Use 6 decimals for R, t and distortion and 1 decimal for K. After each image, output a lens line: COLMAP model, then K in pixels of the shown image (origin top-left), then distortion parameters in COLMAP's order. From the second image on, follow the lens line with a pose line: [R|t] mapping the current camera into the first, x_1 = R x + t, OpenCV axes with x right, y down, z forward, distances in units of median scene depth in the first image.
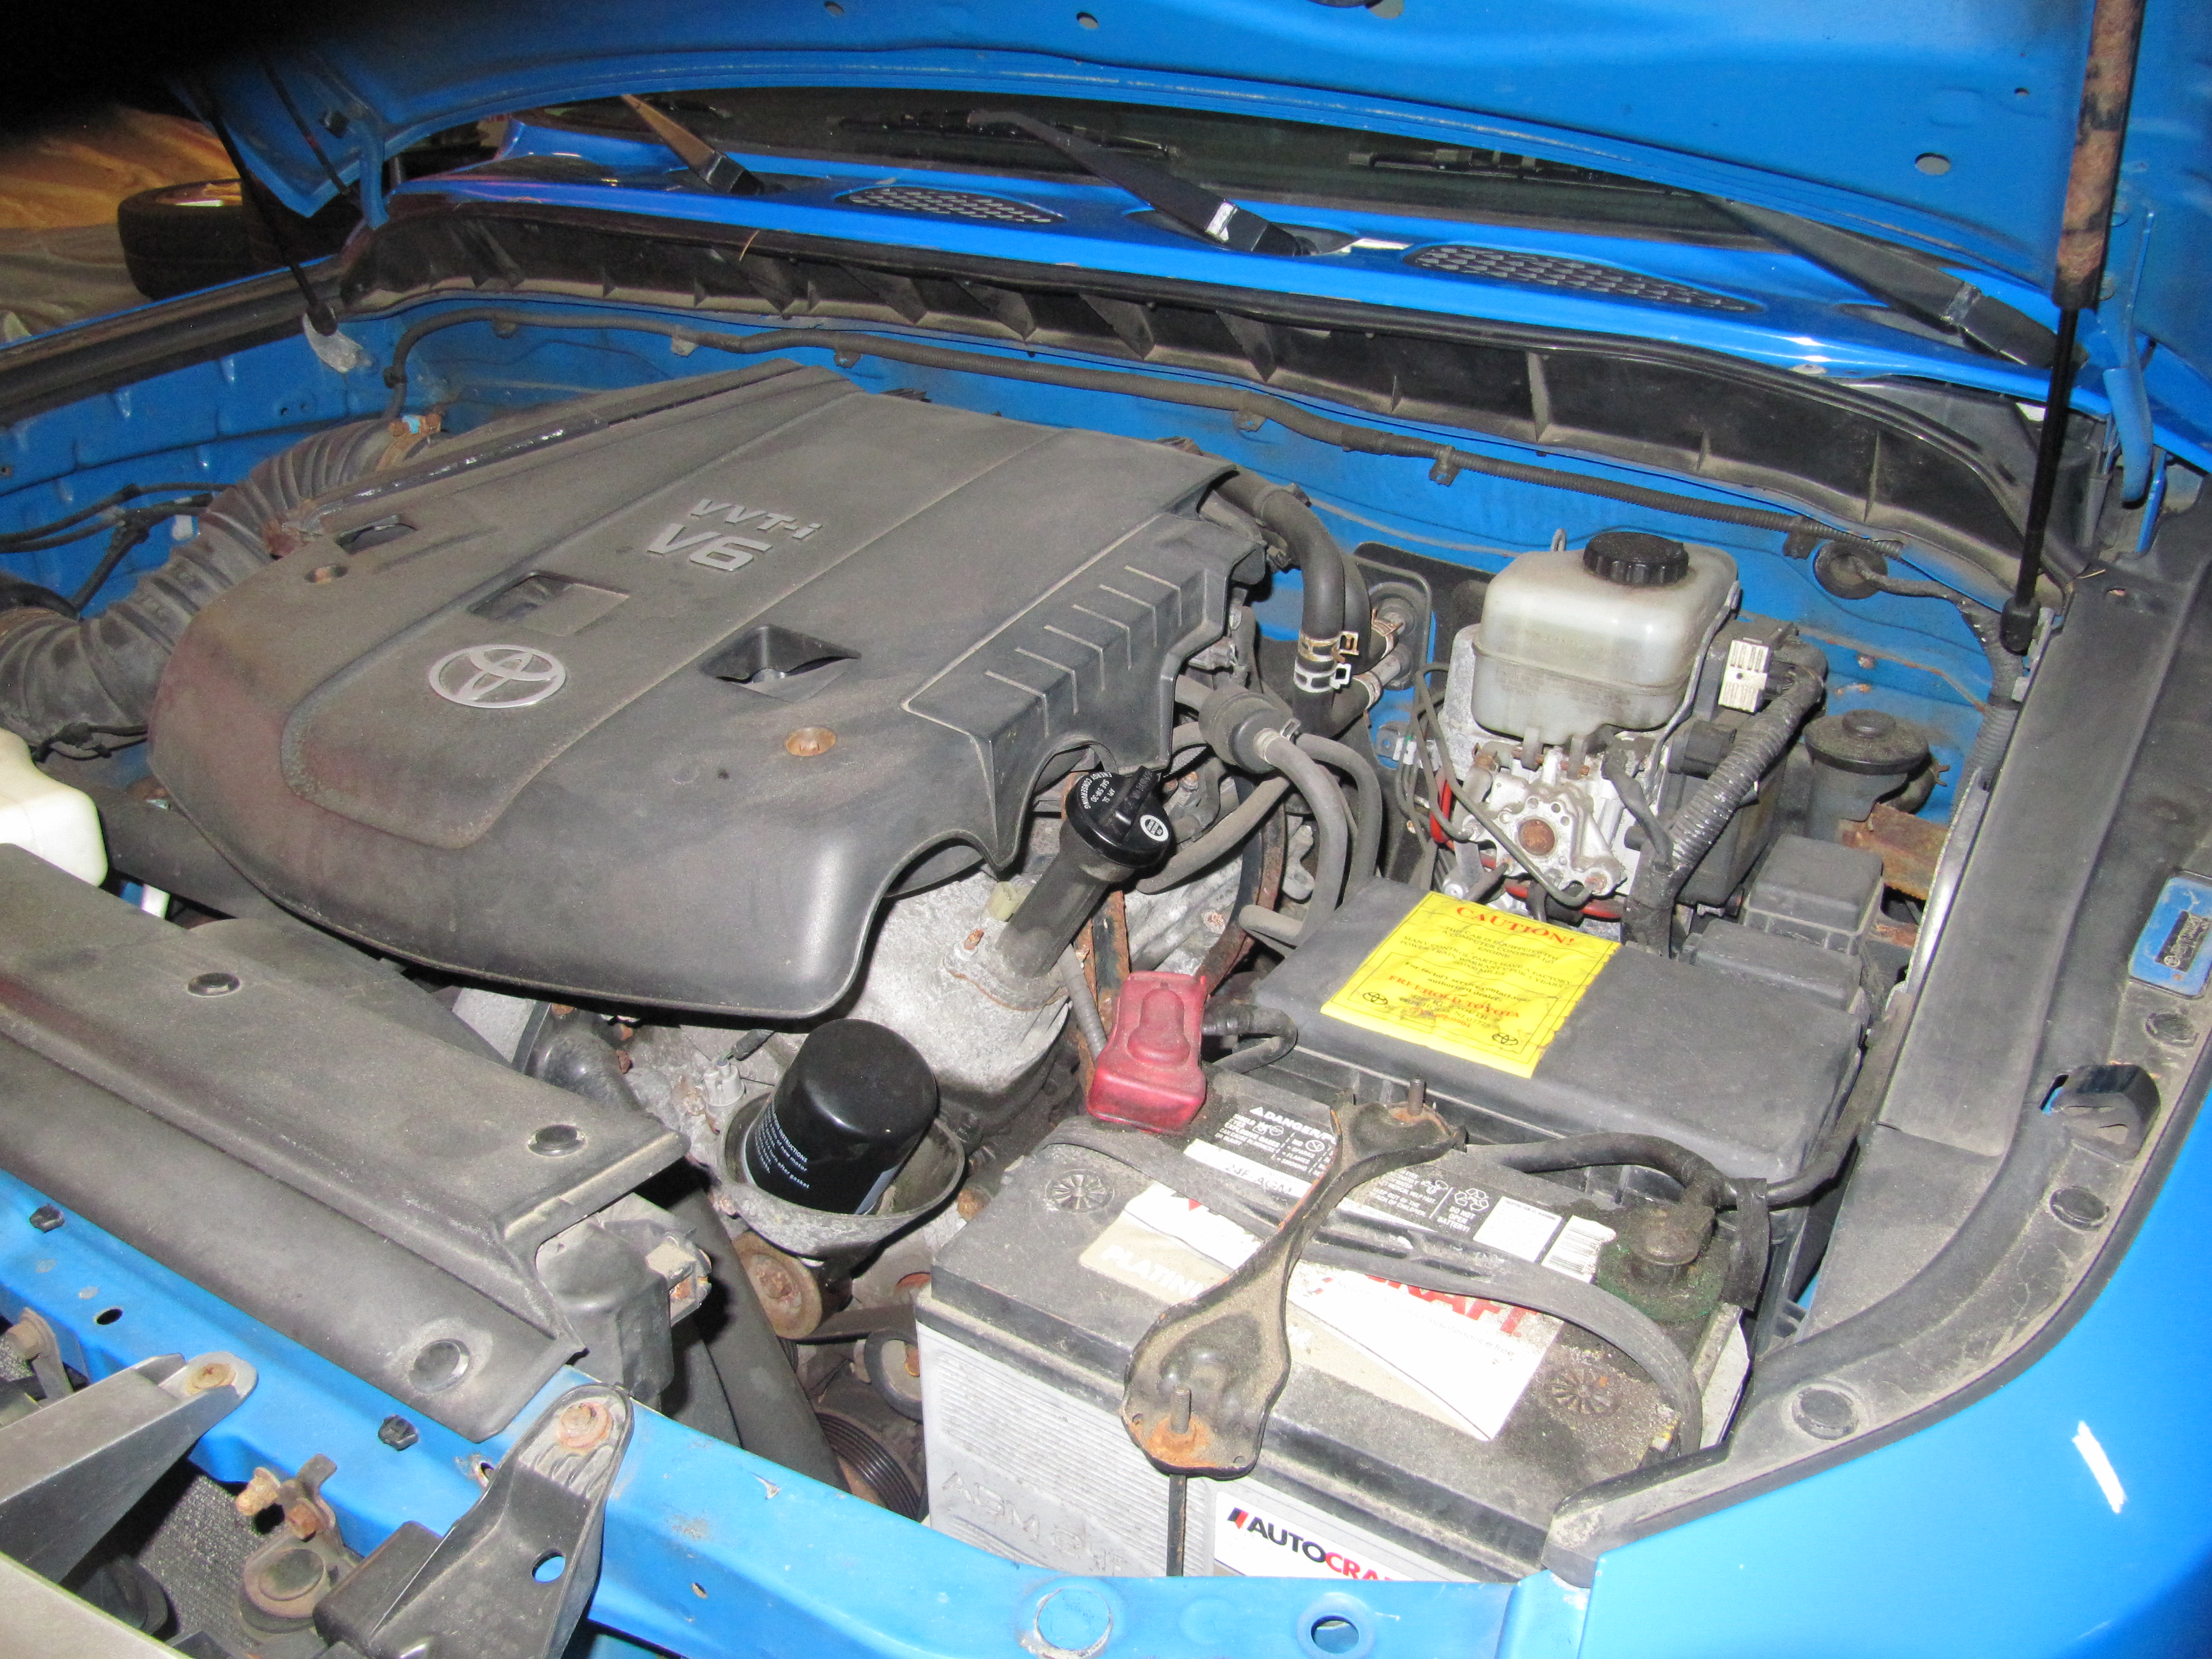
lens RADIAL K [[1840.9, 0, 1106.0], [0, 1840.9, 829.5], [0, 0, 1]] dist [-0.062055, 0.003853]
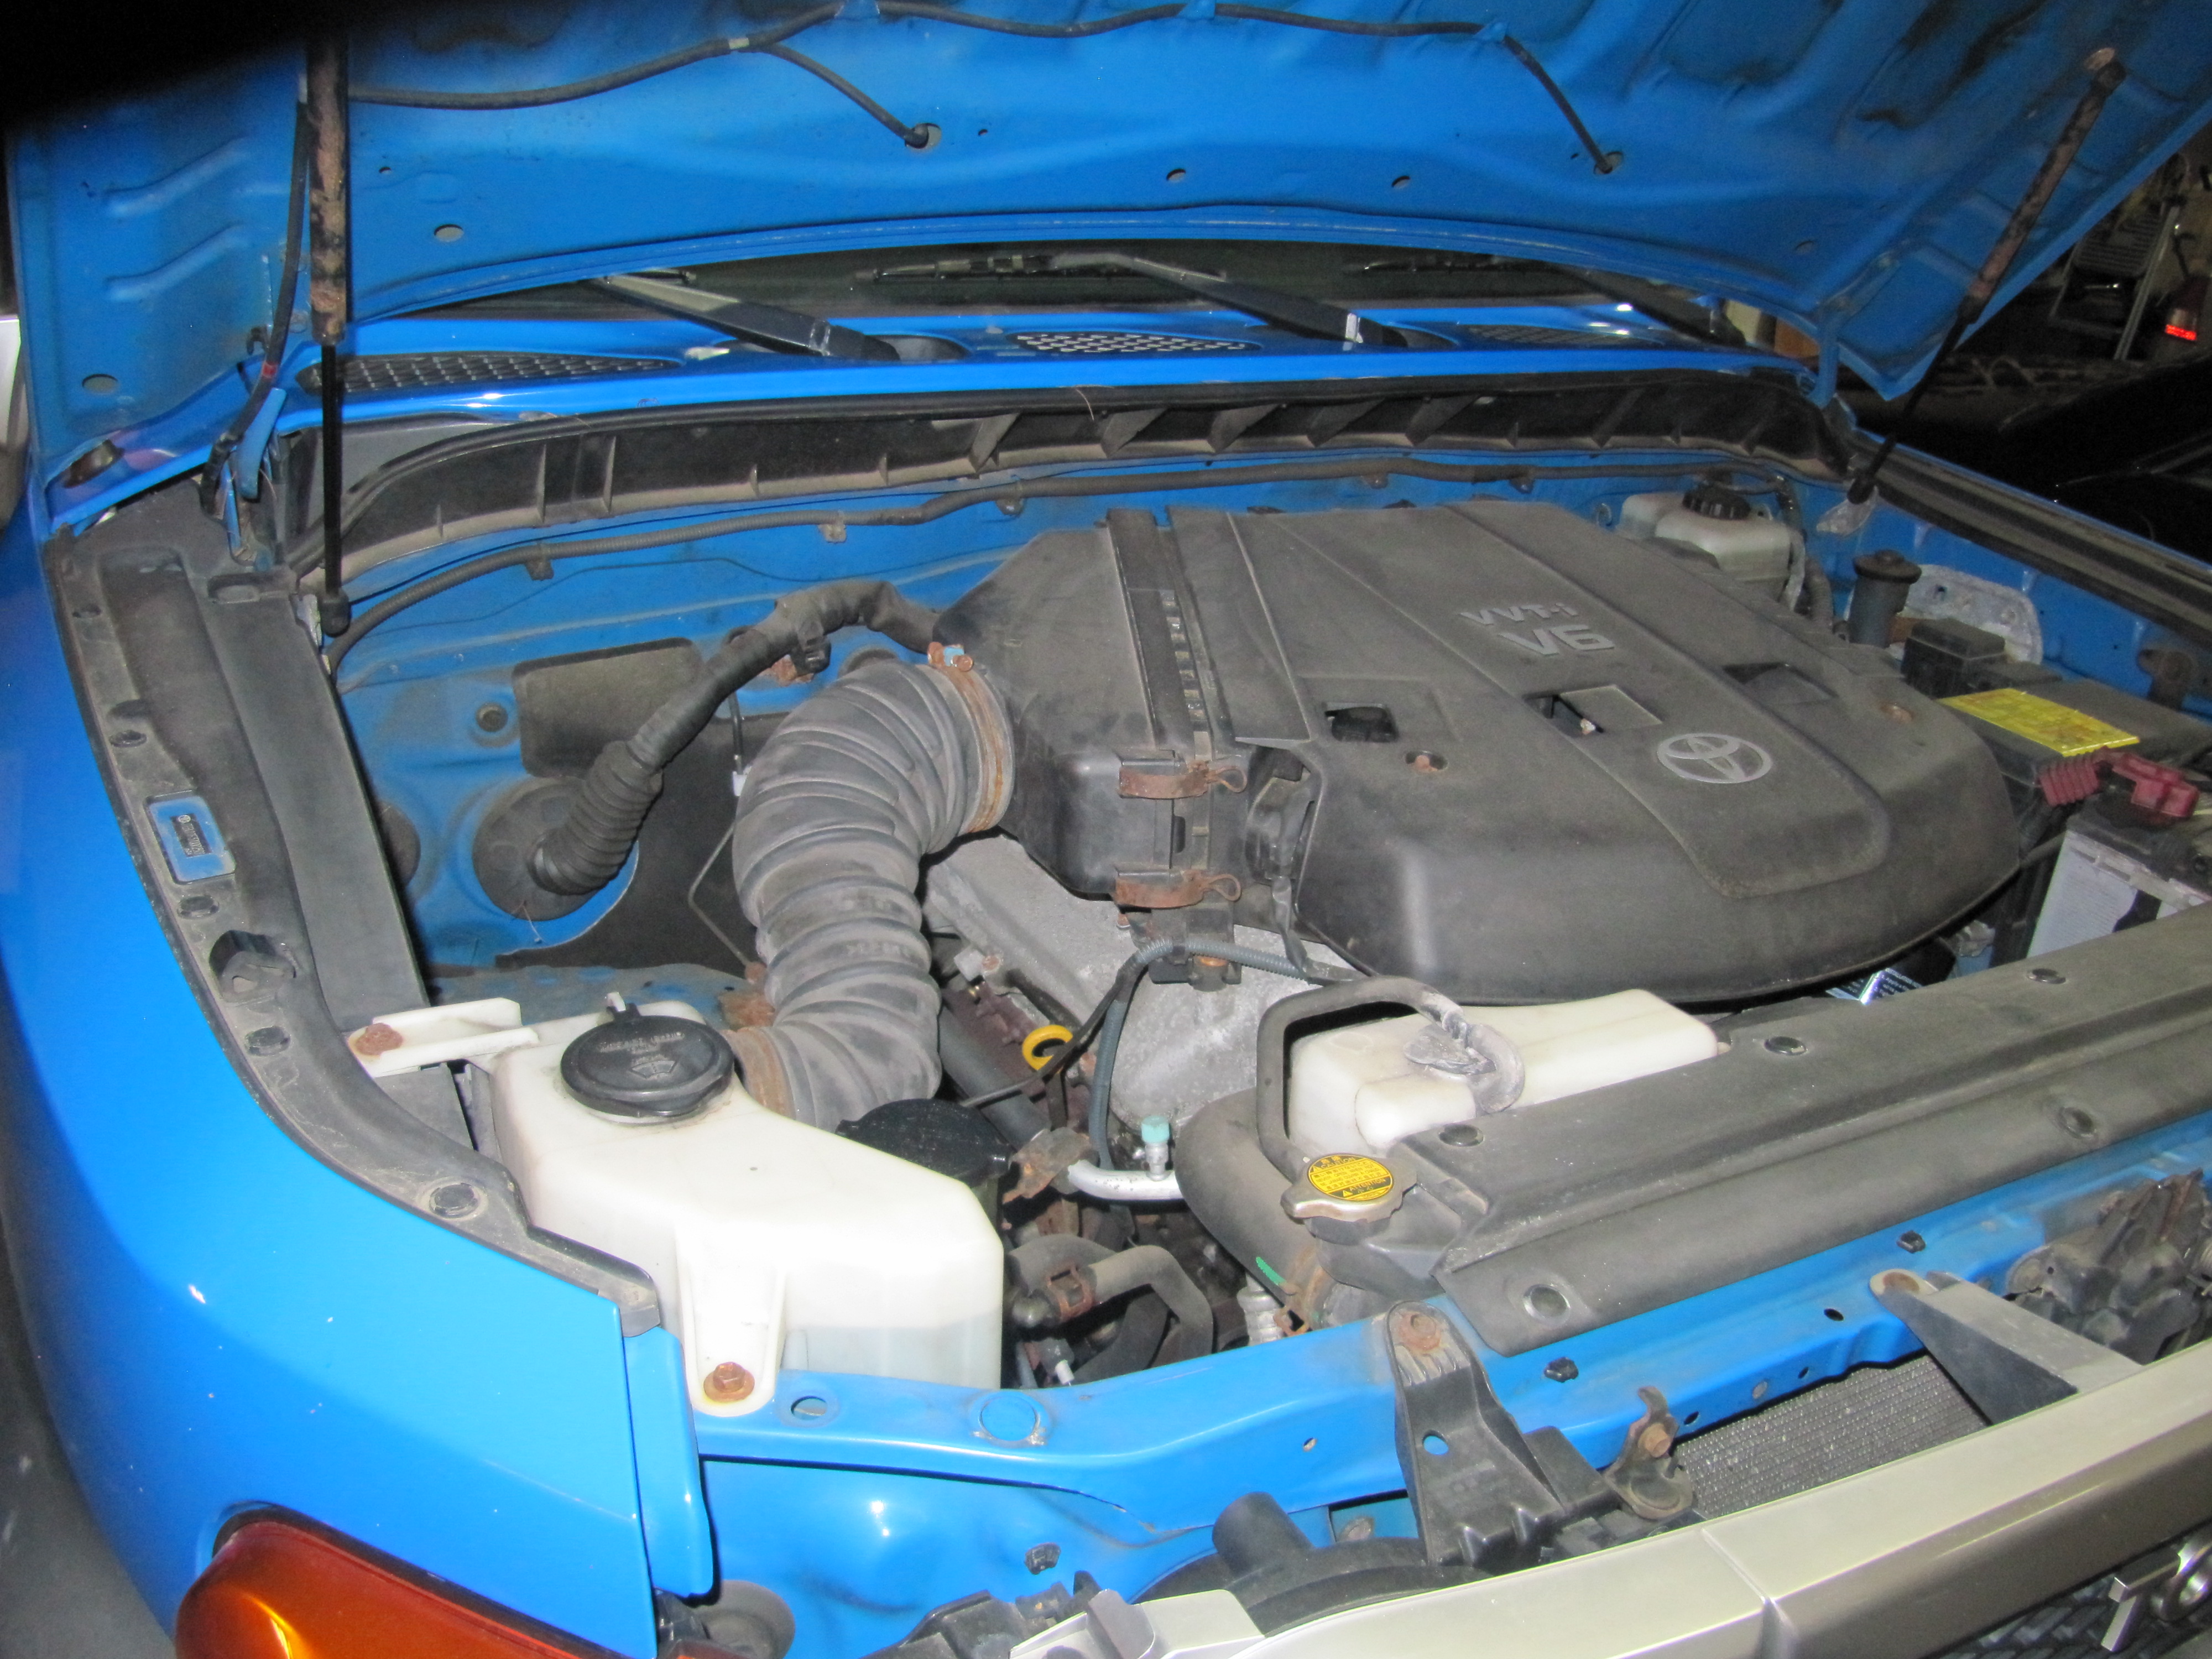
lens RADIAL K [[1840.9, 0, 1106.0], [0, 1840.9, 829.5], [0, 0, 1]] dist [-0.062055, 0.003853]
pose [[0.517969, -0.333538, 0.787693, -1.123415], [0.333109, 0.926807, 0.173400, -0.287585], [-0.787875, 0.172572, 0.591161, 0.449332]]
